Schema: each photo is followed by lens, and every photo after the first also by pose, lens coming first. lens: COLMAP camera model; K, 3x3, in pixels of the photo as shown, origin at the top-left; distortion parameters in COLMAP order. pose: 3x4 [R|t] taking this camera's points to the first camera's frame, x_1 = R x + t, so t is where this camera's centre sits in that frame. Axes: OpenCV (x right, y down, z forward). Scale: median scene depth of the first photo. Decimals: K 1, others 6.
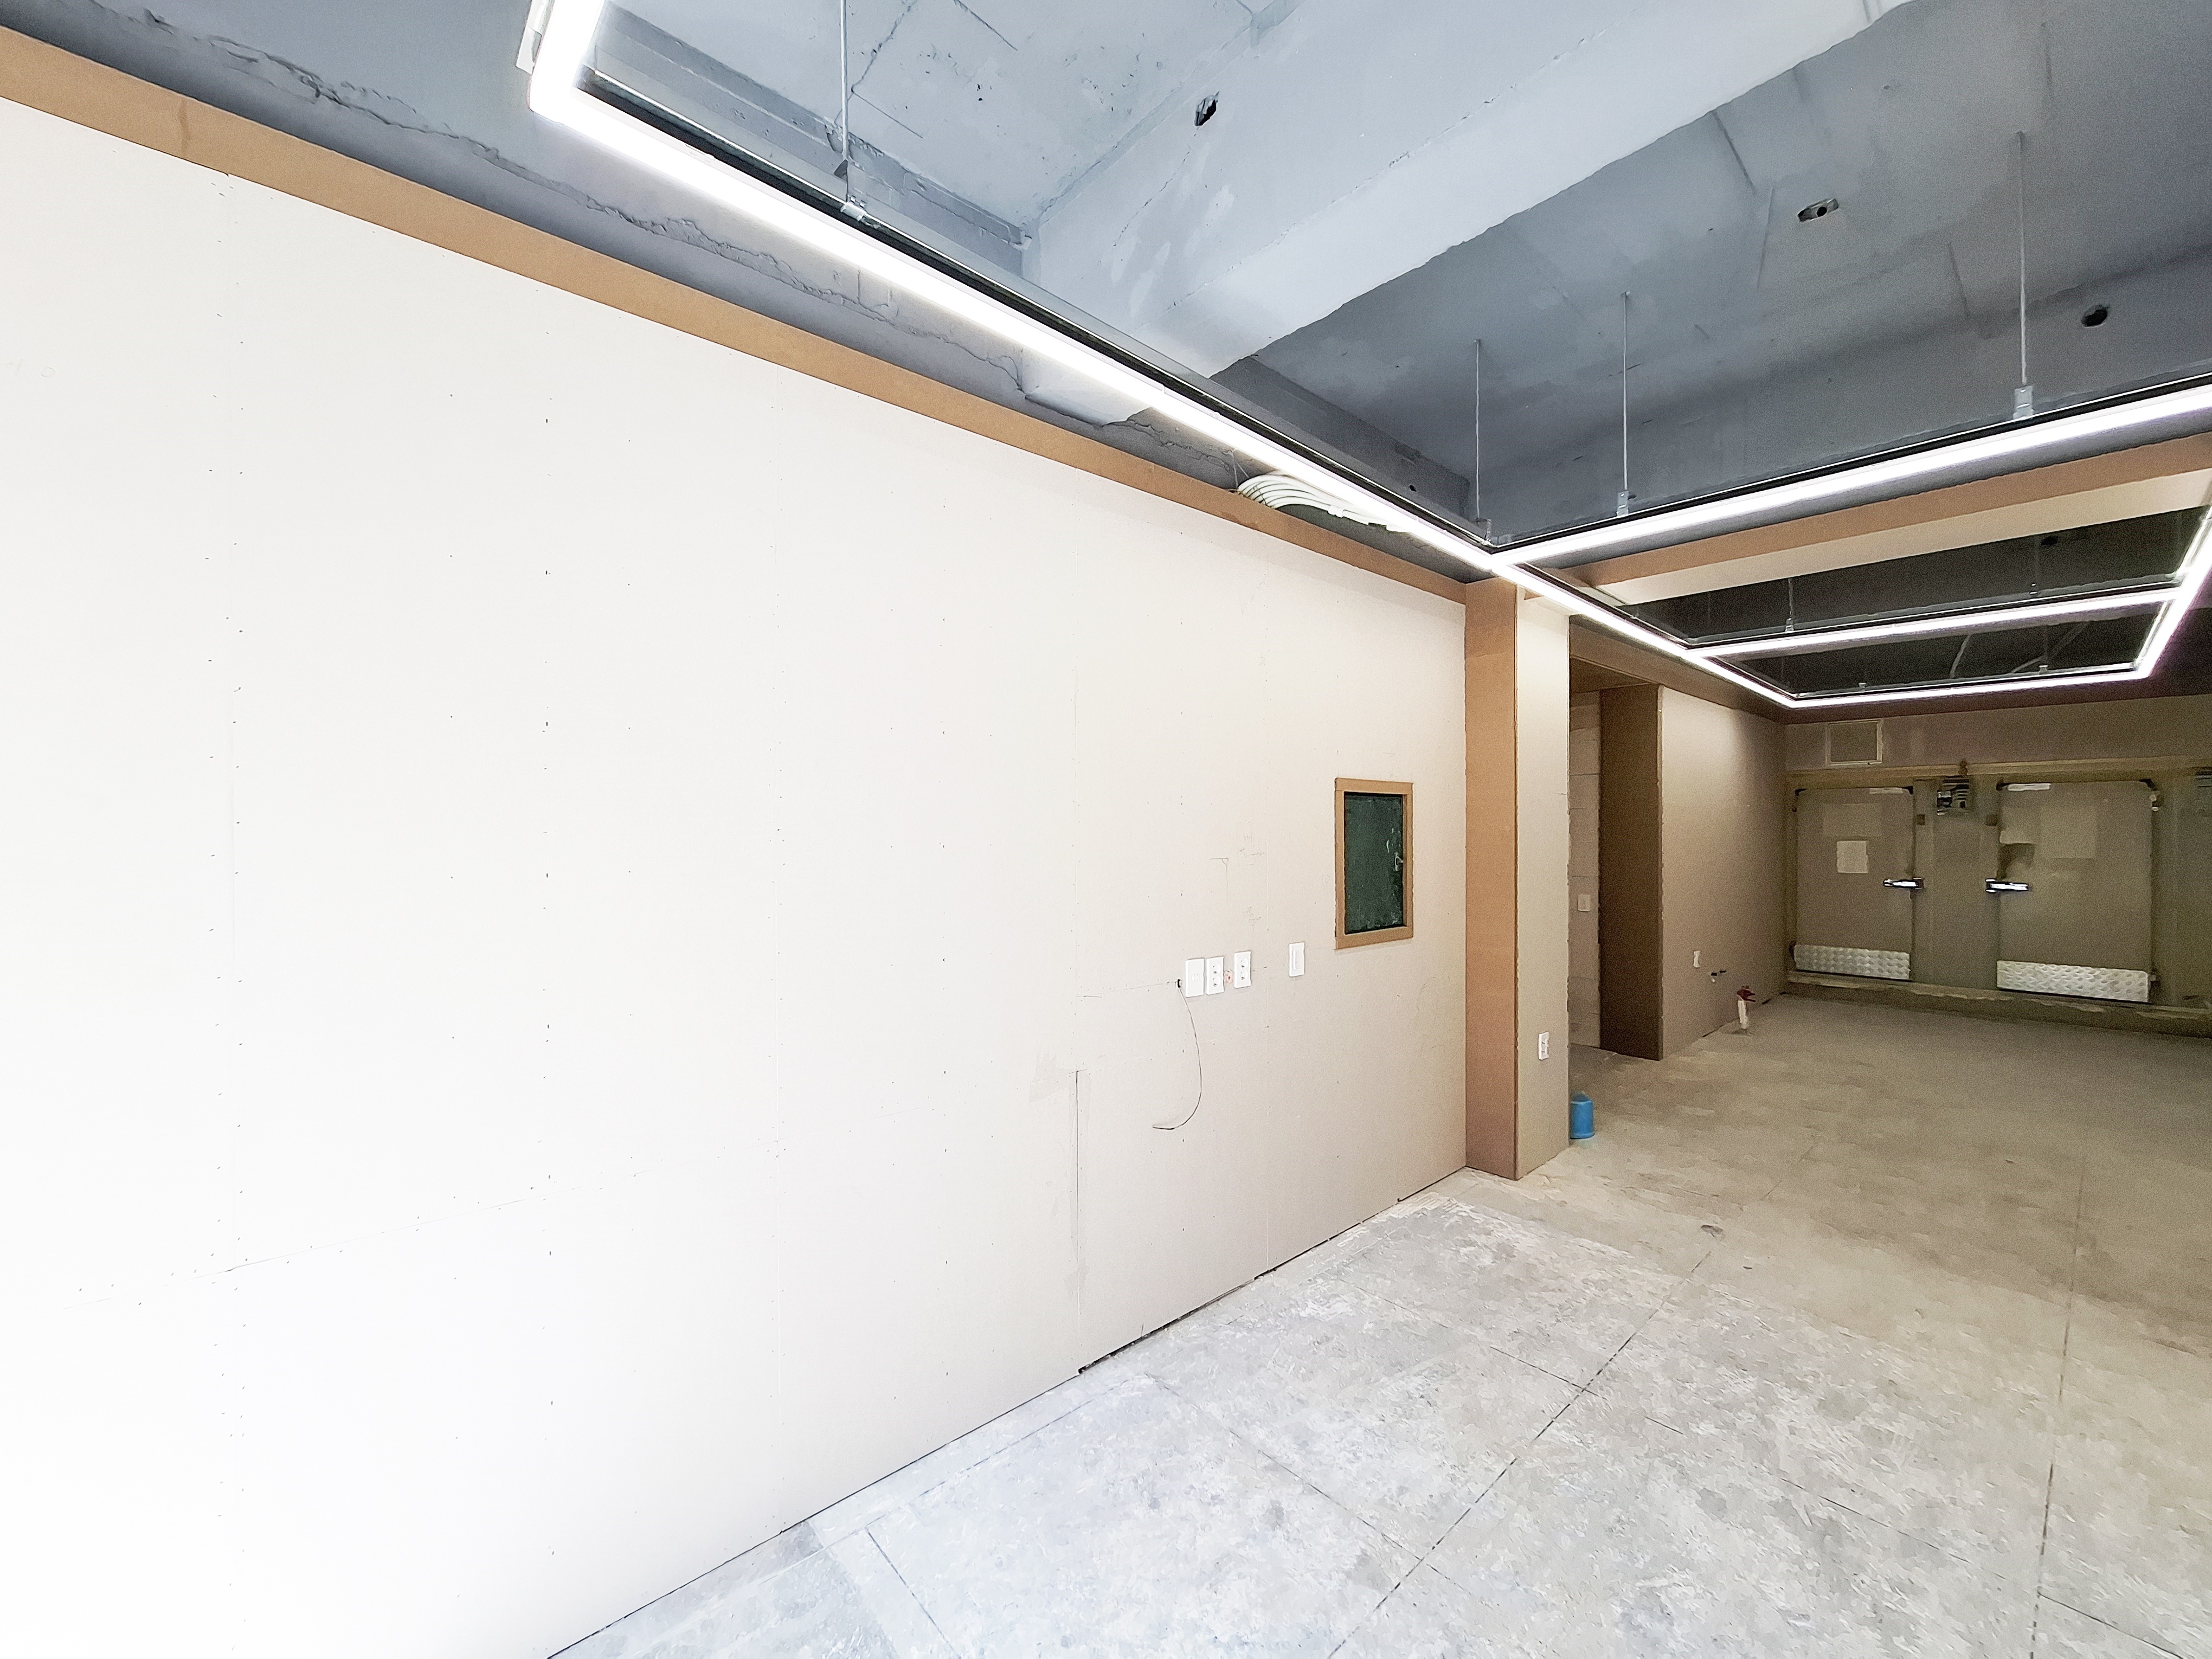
lens RADIAL K [[879.8, 0, 1103.9], [0, 879.8, 831.7], [0, 0, 1]] dist [0.002362, -0.000078]
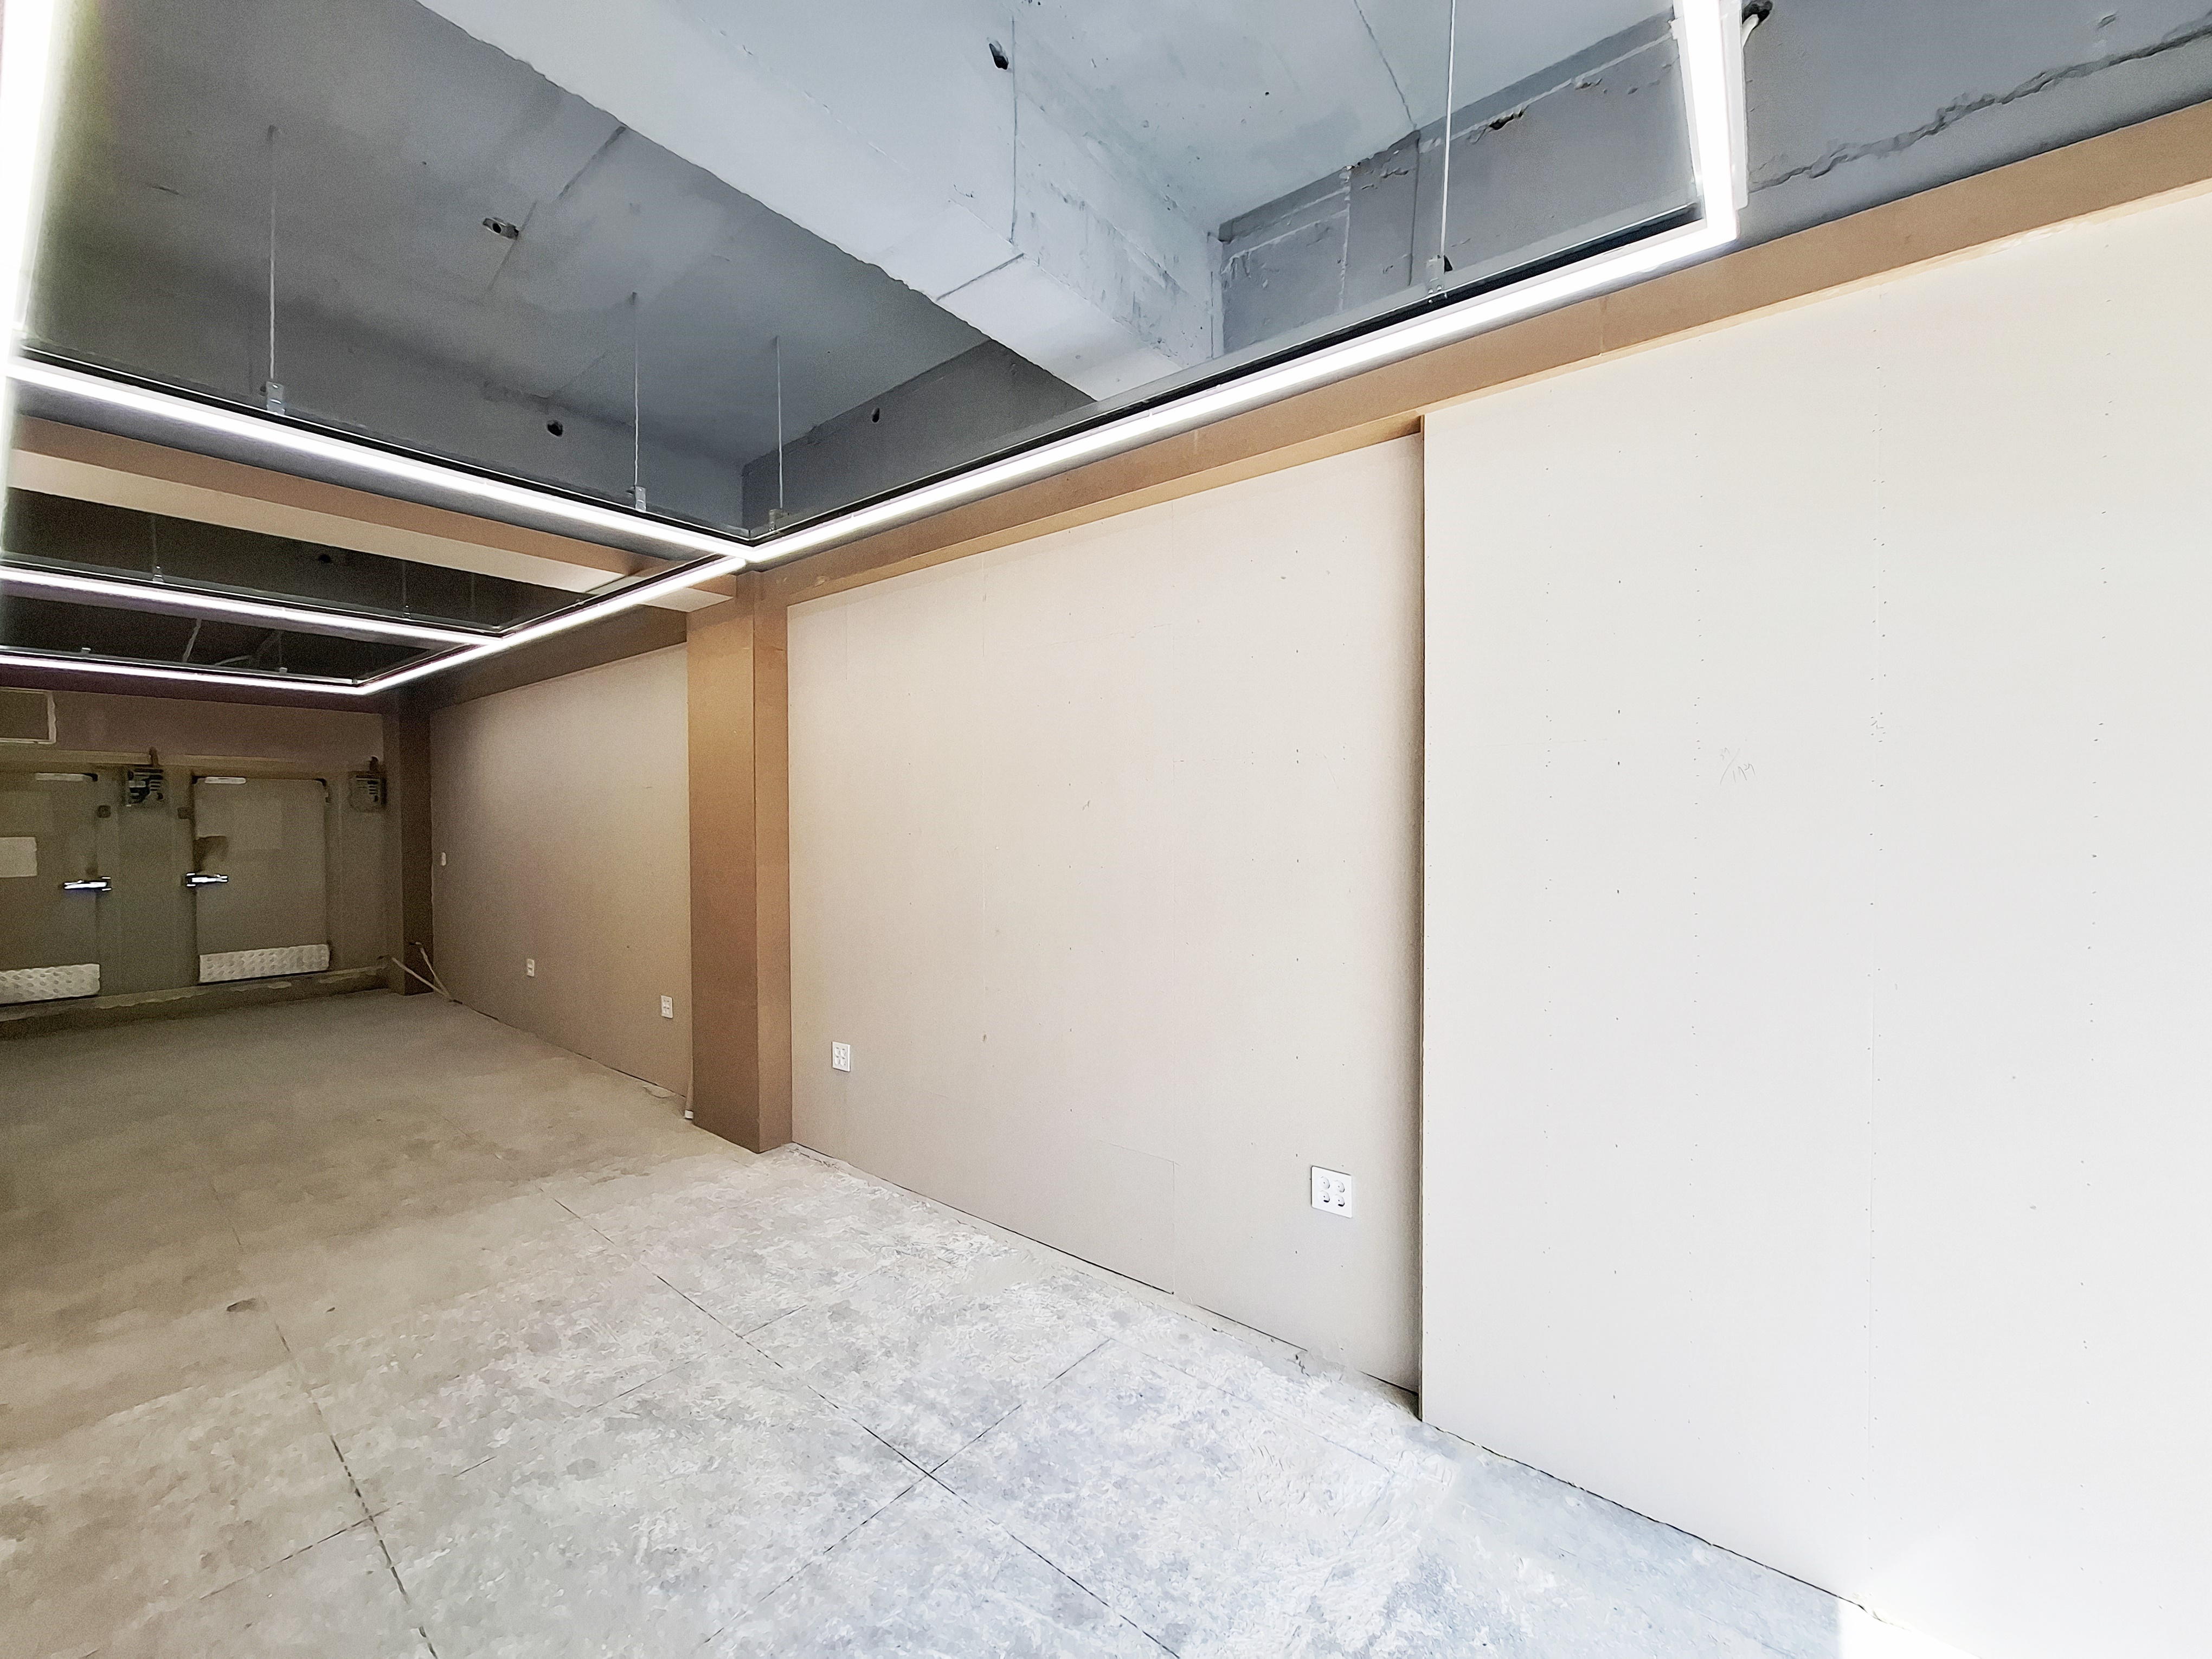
lens RADIAL K [[879.8, 0, 1096.7], [0, 879.8, 836.4], [0, 0, 1]] dist [0.002362, -0.000078]
pose [[-0.184585, -0.016799, 0.982673, -0.302315], [0.006598, 0.999810, 0.018331, 0.003338], [-0.982794, 0.009867, -0.184439, 0.422815]]
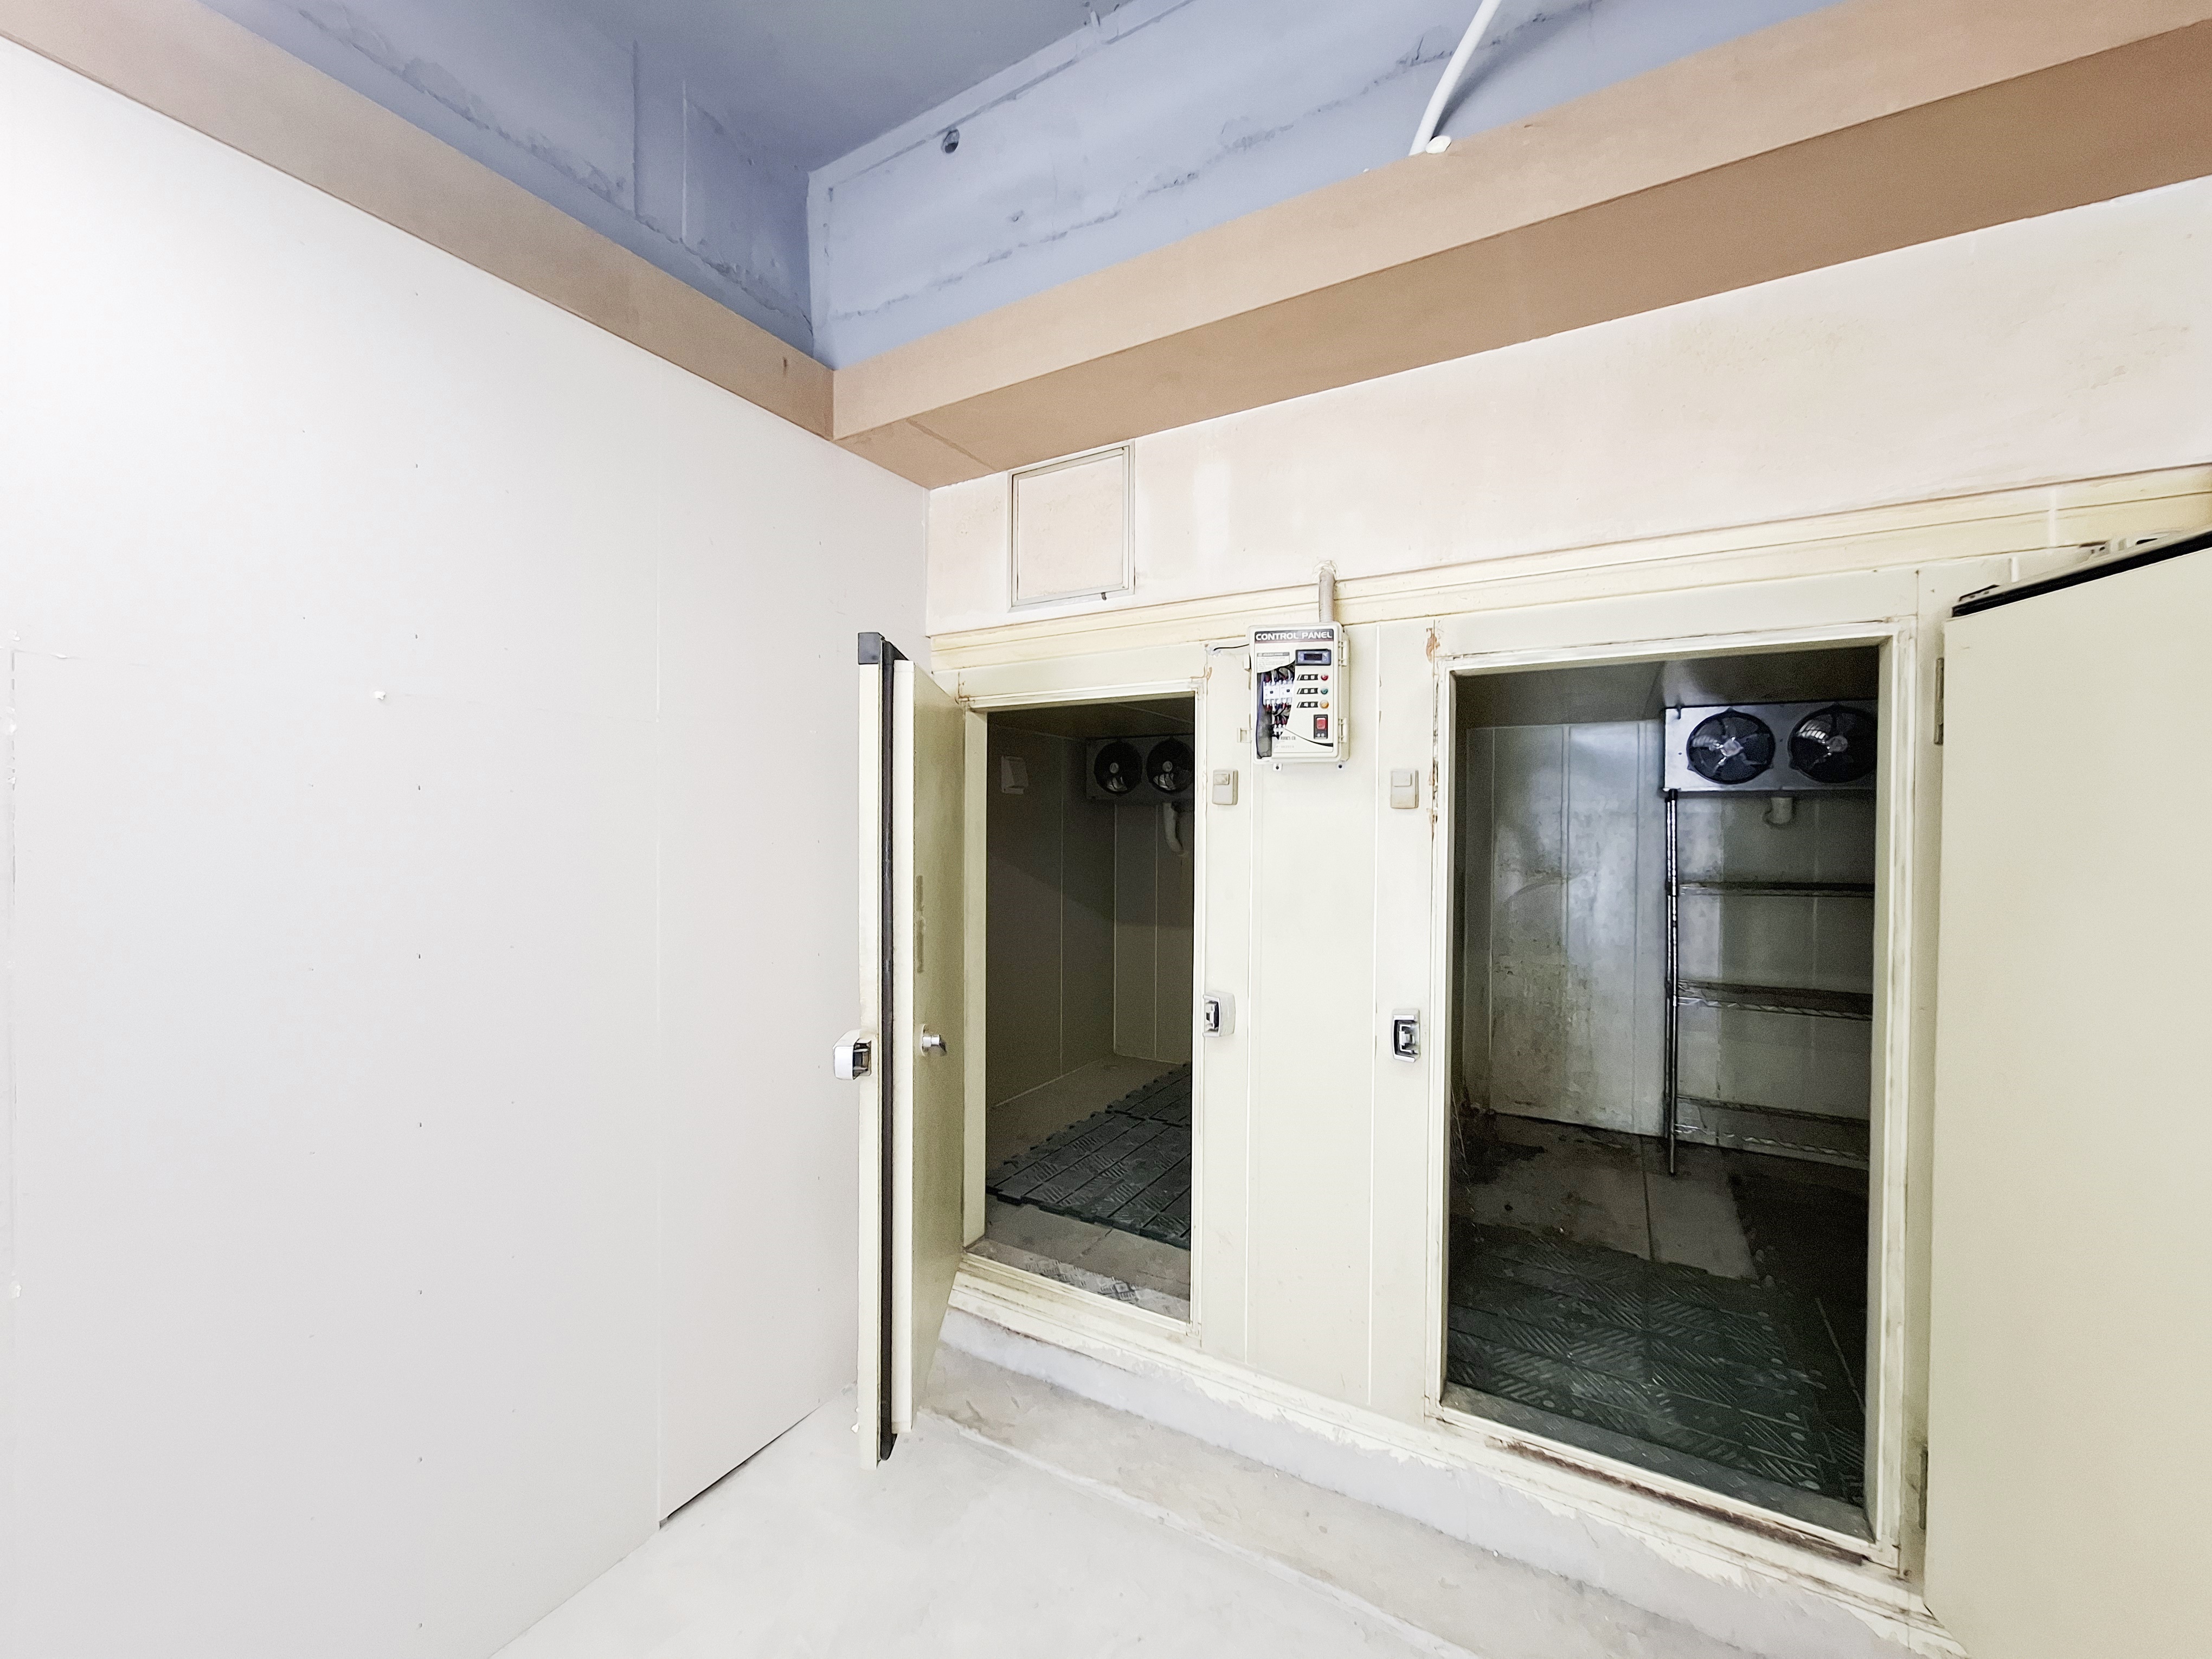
lens RADIAL K [[879.8, 0, 1102.4], [0, 879.8, 832.8], [0, 0, 1]] dist [0.002362, -0.000078]
pose [[0.957879, 0.007398, 0.287076, 1.859188], [-0.007939, 0.999968, 0.000722, 0.001830], [-0.287061, -0.002971, 0.957908, 1.704526]]
